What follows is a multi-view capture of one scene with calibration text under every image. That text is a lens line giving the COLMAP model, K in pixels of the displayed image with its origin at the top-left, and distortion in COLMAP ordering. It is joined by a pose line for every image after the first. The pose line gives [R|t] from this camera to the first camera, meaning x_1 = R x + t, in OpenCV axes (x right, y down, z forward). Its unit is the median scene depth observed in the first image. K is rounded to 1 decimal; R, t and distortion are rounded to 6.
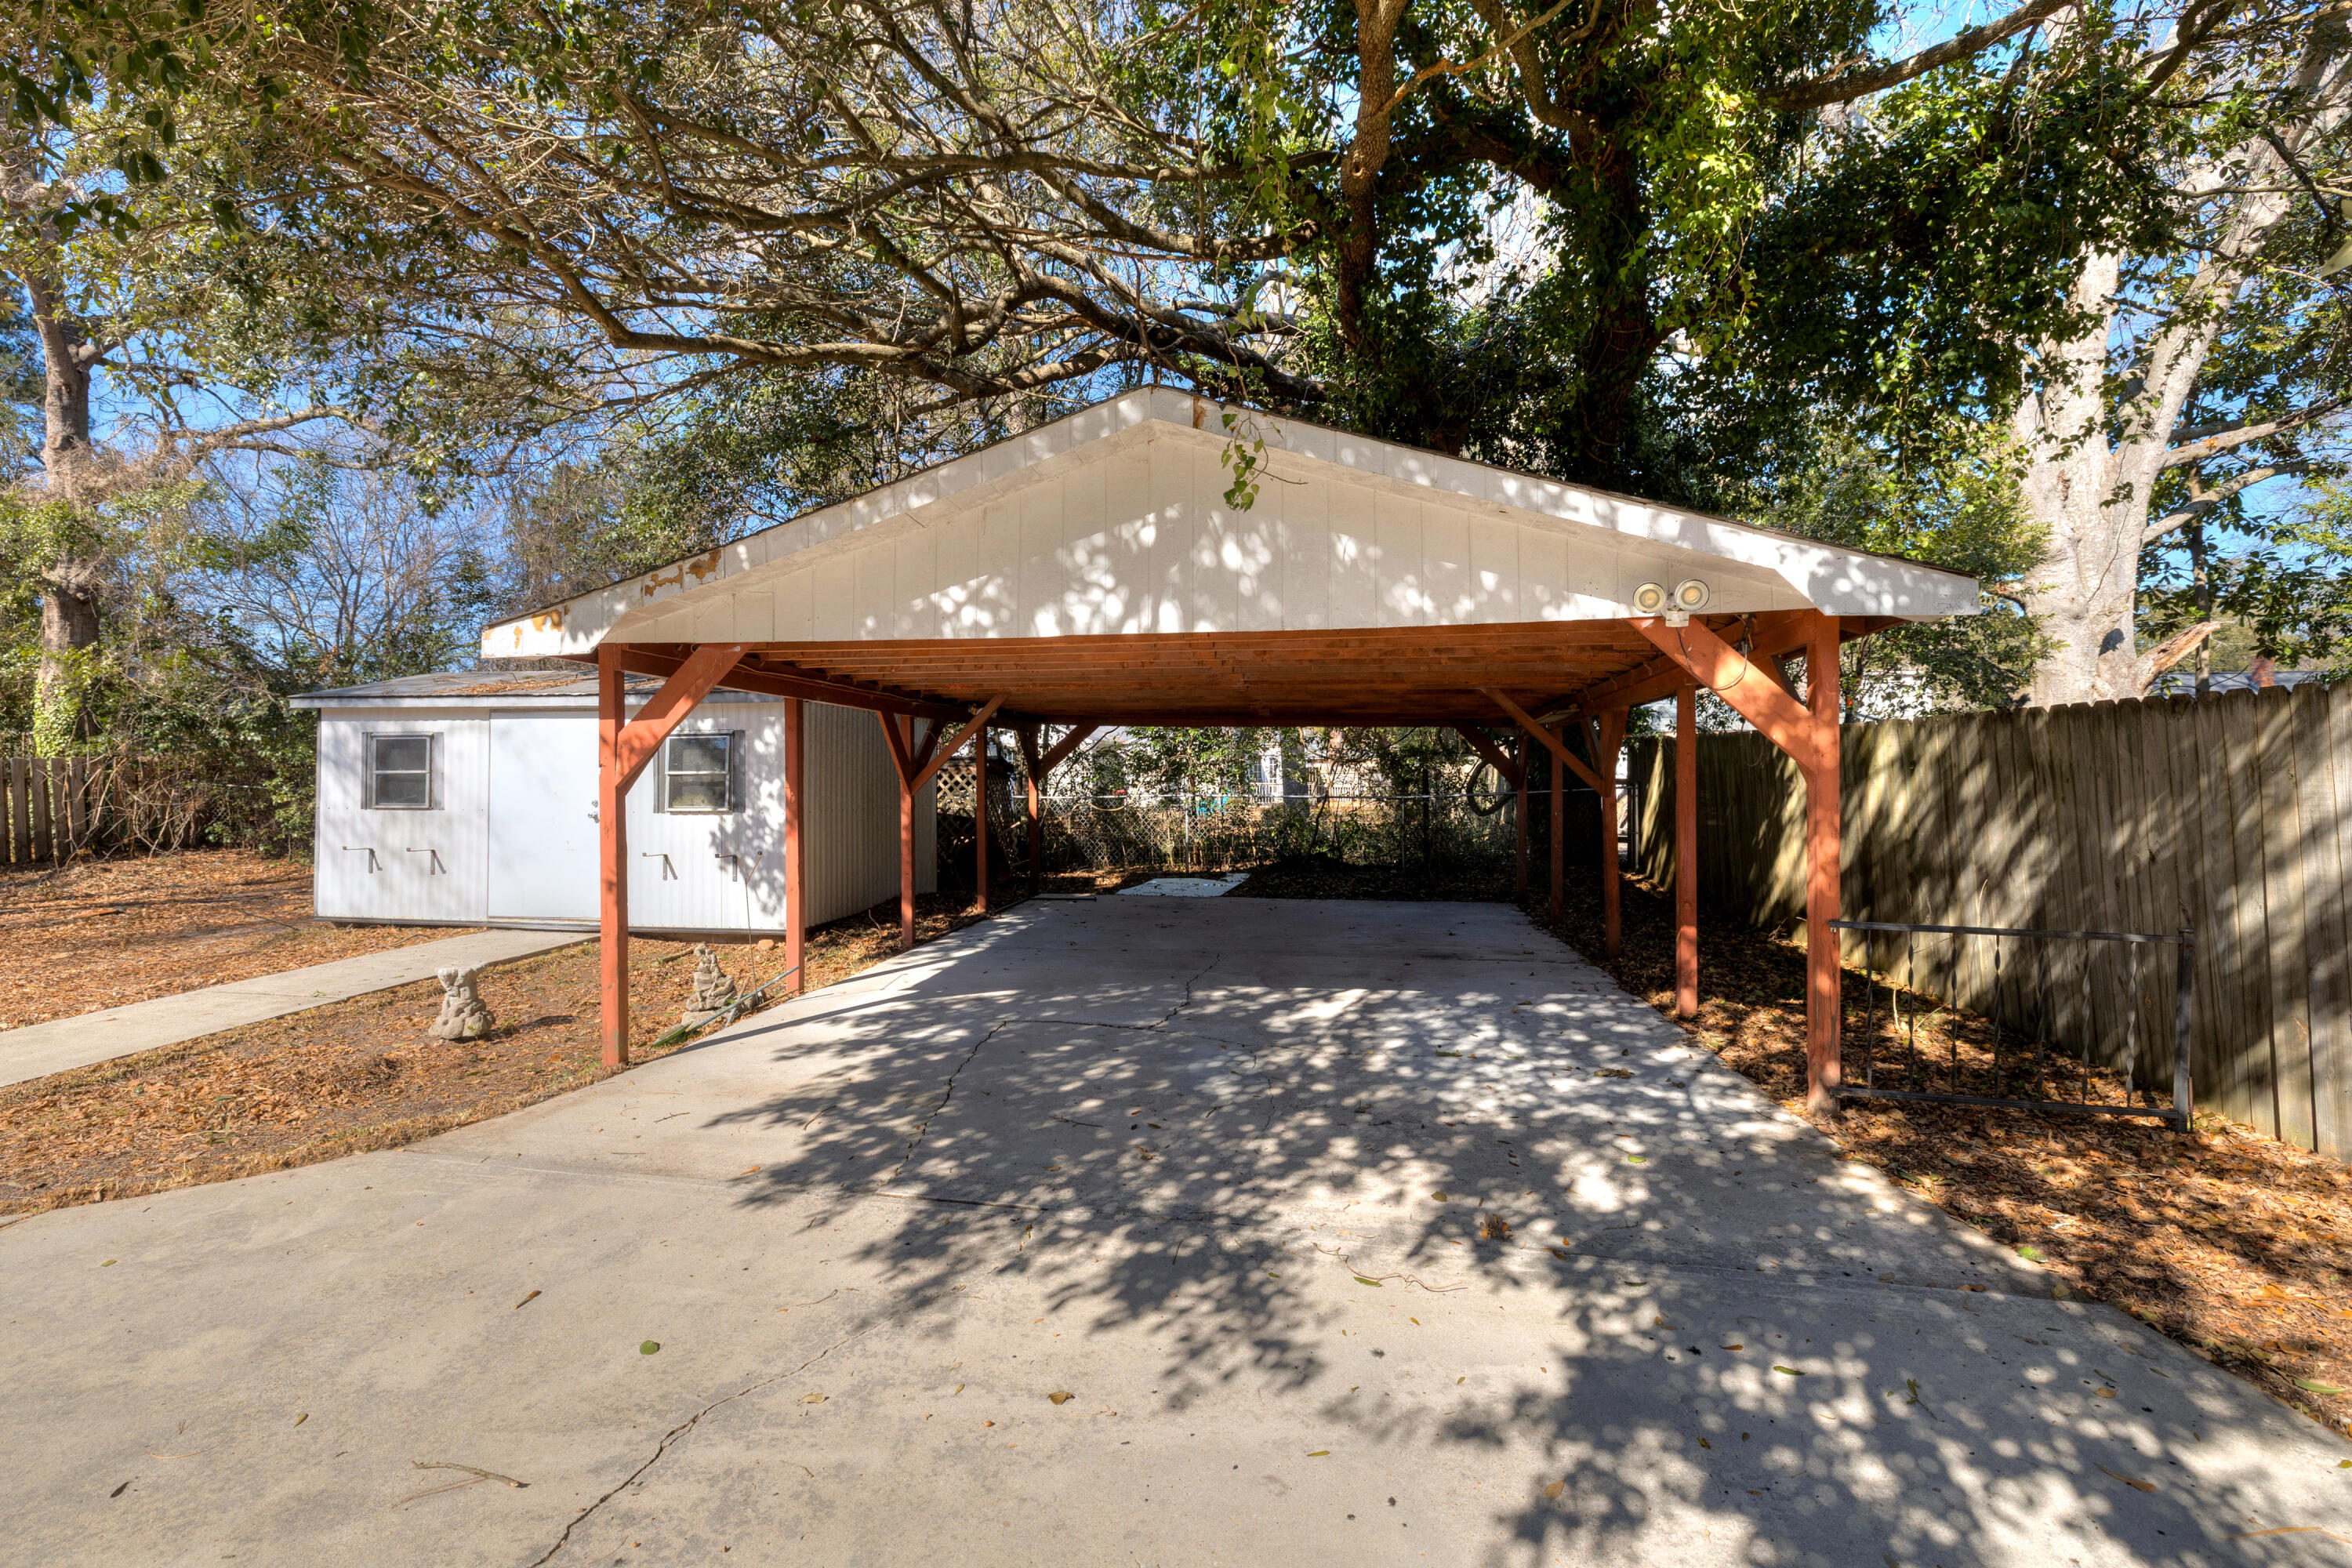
lens RADIAL K [[1015.6, 0, 1169.7], [0, 1015.6, 758.2], [0, 0, 1]] dist [-0.000061, -0.000153]
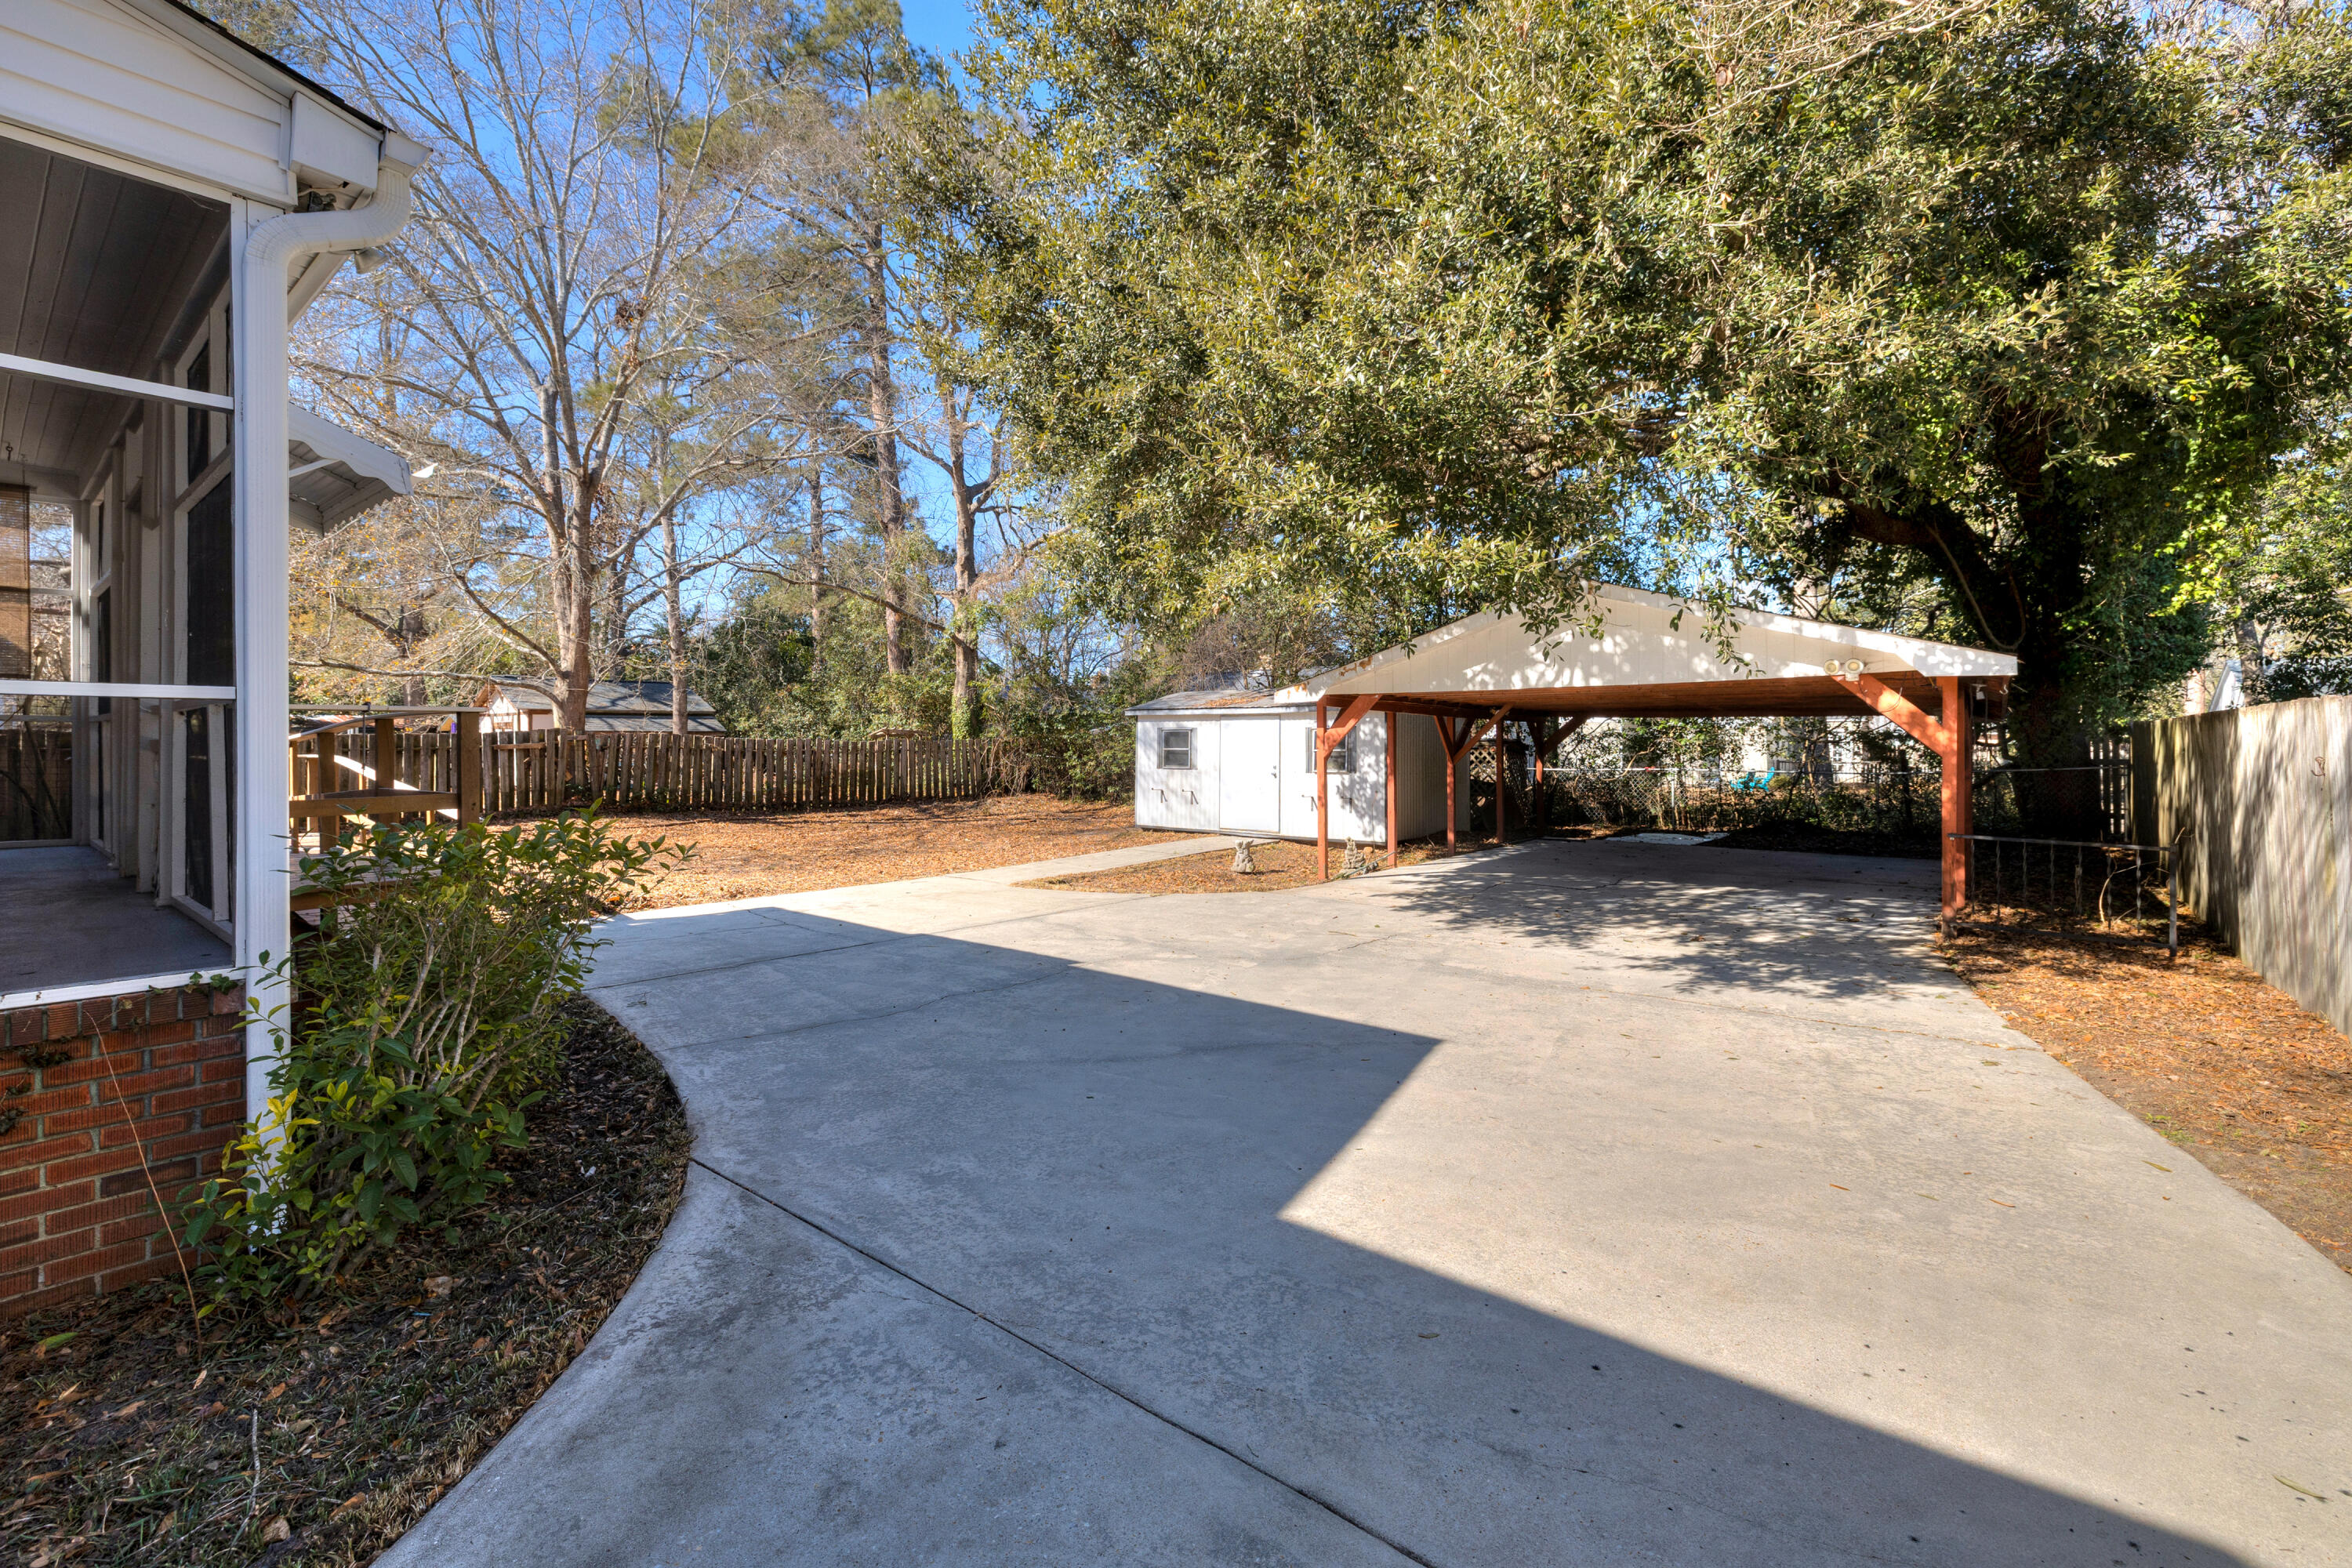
lens RADIAL K [[1029.5, 0, 1155.5], [0, 1029.5, 730.3], [0, 0, 1]] dist [0.000786, 0.000015]
pose [[0.863526, -0.003787, -0.504291, 0.169832], [0.001369, 0.999986, -0.005165, -0.011505], [0.504303, 0.003770, 0.863519, -0.683041]]
